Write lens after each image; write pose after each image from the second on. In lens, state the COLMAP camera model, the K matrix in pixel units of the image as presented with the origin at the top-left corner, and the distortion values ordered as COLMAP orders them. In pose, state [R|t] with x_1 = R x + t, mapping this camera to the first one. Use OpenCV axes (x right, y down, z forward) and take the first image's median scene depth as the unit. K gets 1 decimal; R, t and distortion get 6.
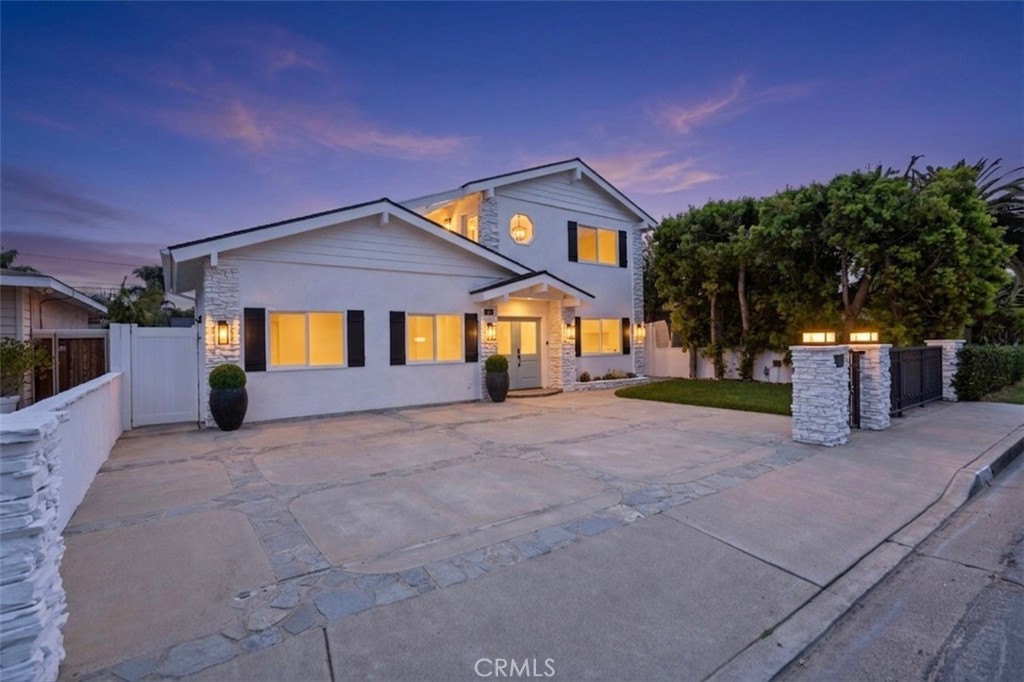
lens RADIAL K [[475.3, 0, 516.7], [0, 475.3, 335.1], [0, 0, 1]] dist [-0.009610, 0.002989]
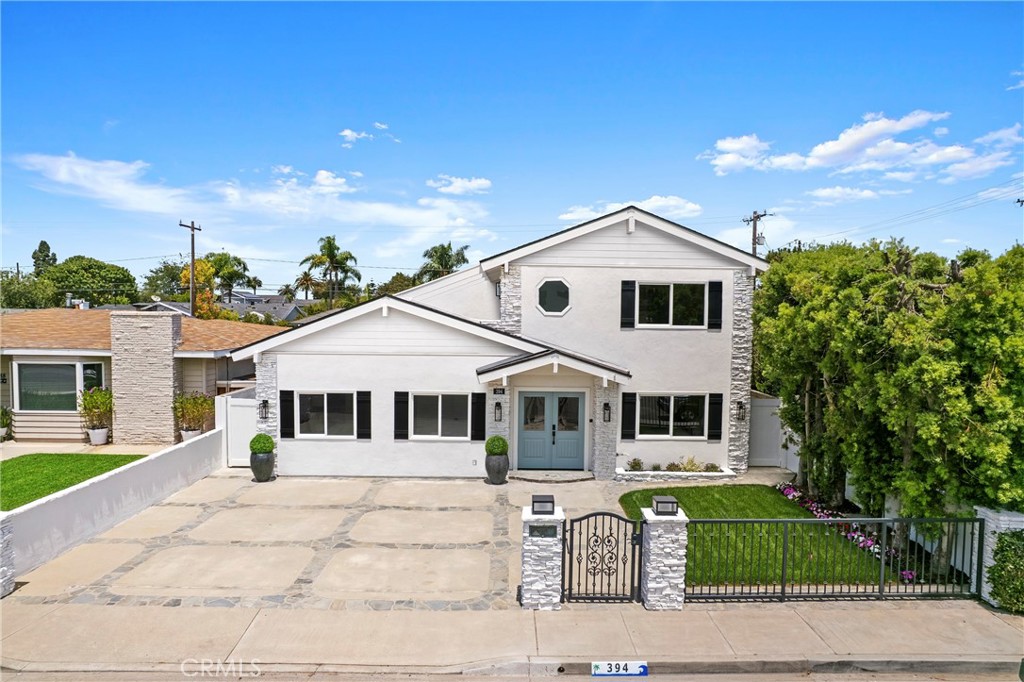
lens RADIAL K [[681.4, 0, 520.9], [0, 681.4, 342.6], [0, 0, 1]] dist [-0.032990, 0.013786]
pose [[0.816050, 0.054516, -0.575404, 0.927517], [-0.019932, 0.997604, 0.066249, -0.287094], [0.577637, -0.042593, 0.815181, -0.143113]]
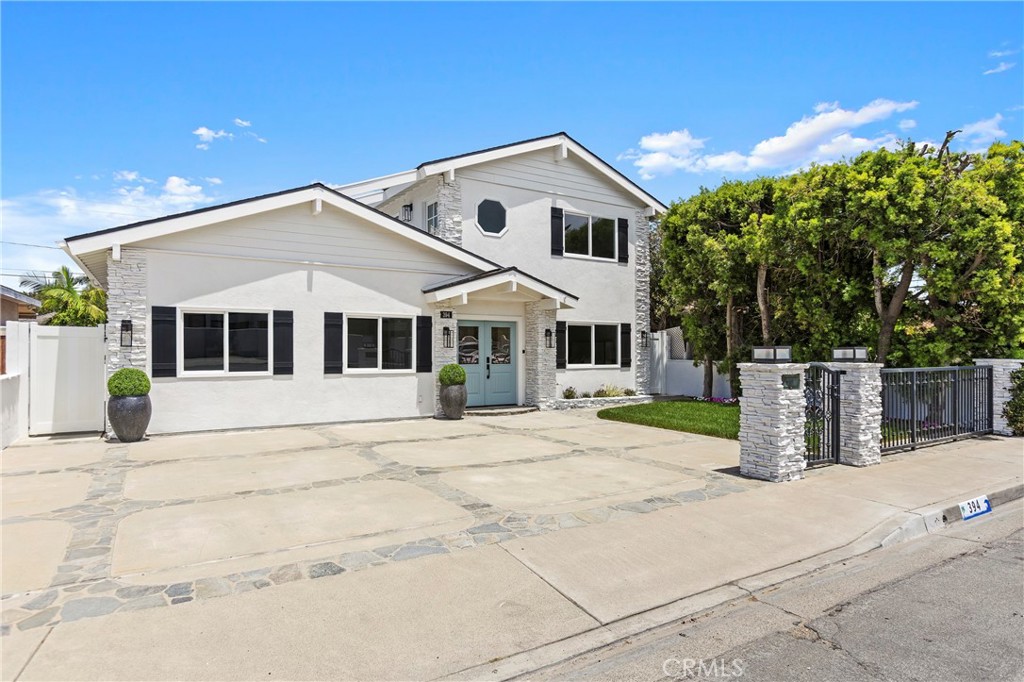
lens RADIAL K [[582.9, 0, 512.6], [0, 582.9, 339.5], [0, 0, 1]] dist [-0.002597, 0.001968]
pose [[0.997338, 0.019804, -0.070173, 0.159420], [-0.019779, 0.999804, 0.001049, -0.007926], [0.070180, 0.000342, 0.997534, -0.048203]]
